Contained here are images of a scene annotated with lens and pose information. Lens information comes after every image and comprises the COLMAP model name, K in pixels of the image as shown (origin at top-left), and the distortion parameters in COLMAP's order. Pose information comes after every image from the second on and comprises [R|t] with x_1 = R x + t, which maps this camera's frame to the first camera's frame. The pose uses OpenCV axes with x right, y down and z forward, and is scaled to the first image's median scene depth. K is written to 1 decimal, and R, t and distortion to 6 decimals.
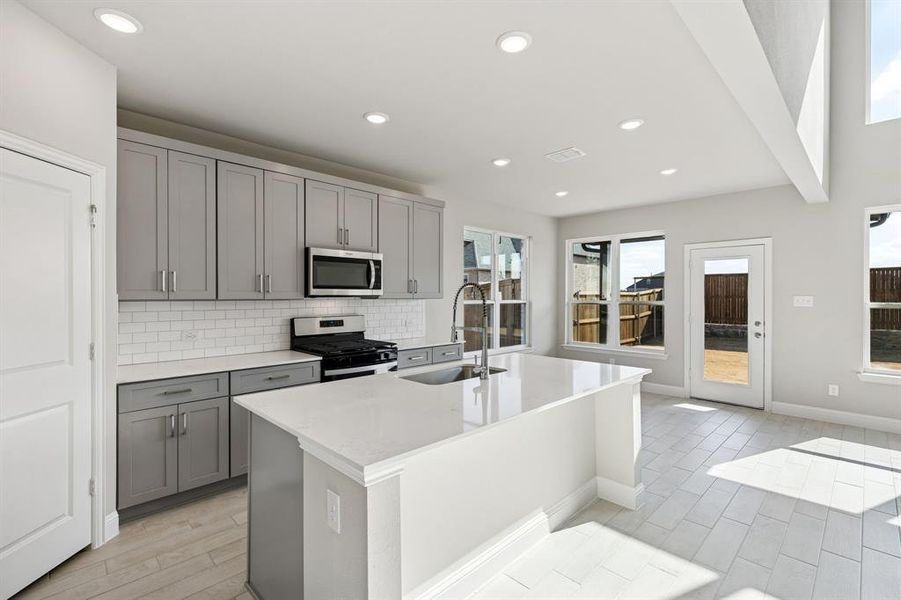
lens RADIAL K [[413.8, 0, 453.8], [0, 413.8, 297.8], [0, 0, 1]] dist [0.005575, 0.000544]
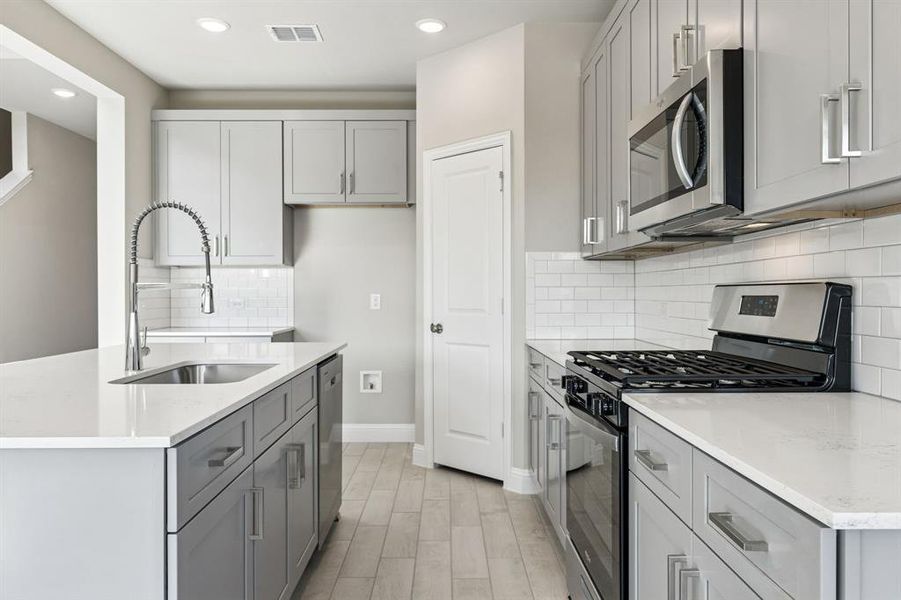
lens RADIAL K [[652.2, 0, 451.0], [0, 652.2, 299.7], [0, 0, 1]] dist [-0.000018, -0.007417]
pose [[-0.705157, 0.008845, -0.708996, 0.291029], [0.000113, 0.999924, 0.012362, 0.059576], [0.709051, 0.008637, -0.705104, 1.389311]]
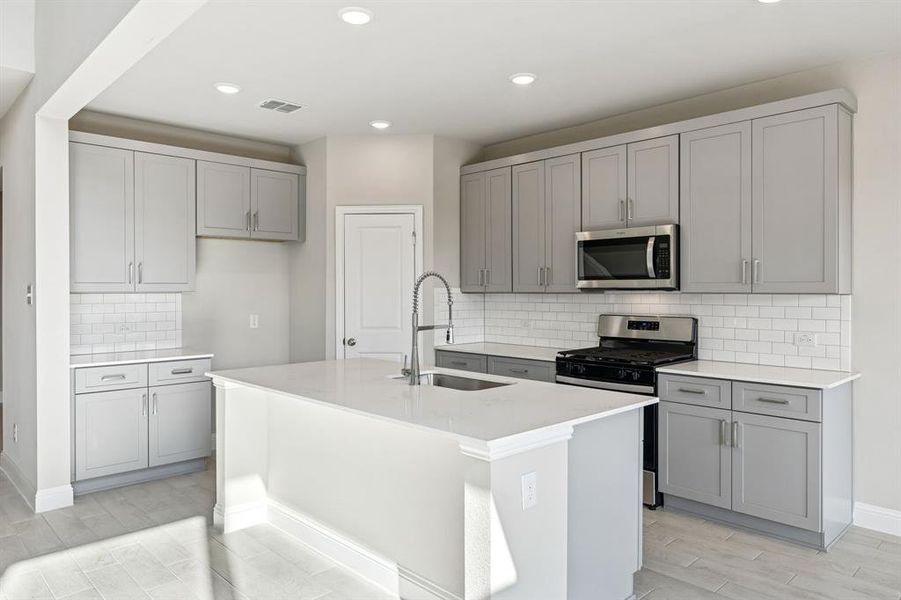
lens RADIAL K [[608.5, 0, 453.7], [0, 608.5, 292.4], [0, 0, 1]] dist [-0.008532, -0.000594]
pose [[-0.025350, 0.005793, -0.999662, 0.944992], [-0.001758, 0.999981, 0.005839, -0.004303], [0.999677, 0.001905, -0.025339, 0.795879]]
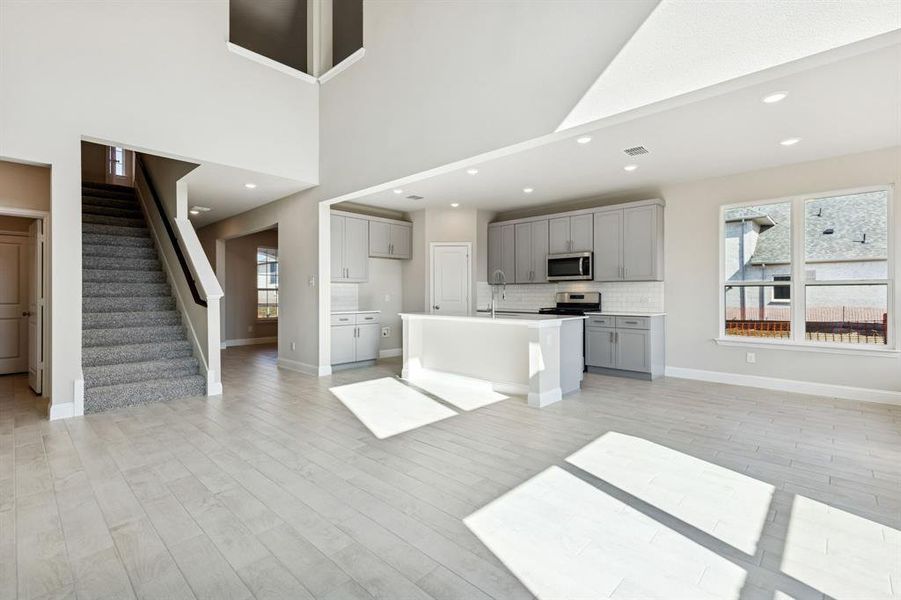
lens RADIAL K [[413.8, 0, 452.9], [0, 413.8, 293.7], [0, 0, 1]] dist [0.005575, 0.000544]
pose [[0.027075, -0.000658, -0.999633, 1.592951], [-0.001801, 0.999998, -0.000707, 0.059165], [0.999632, 0.001819, 0.027074, 0.524840]]
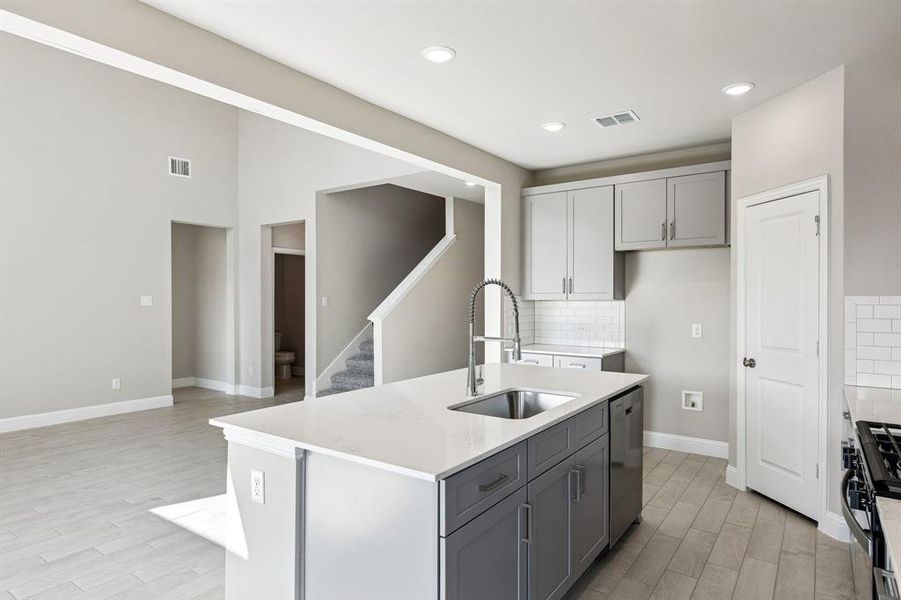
lens RADIAL K [[517.7, 0, 452.0], [0, 517.7, 301.7], [0, 0, 1]] dist [0.000322, -0.000009]
pose [[-0.987071, 0.000502, -0.160281, 0.204335], [-0.001004, 0.999956, 0.009320, -0.004728], [0.160278, 0.009360, -0.987027, 1.446148]]
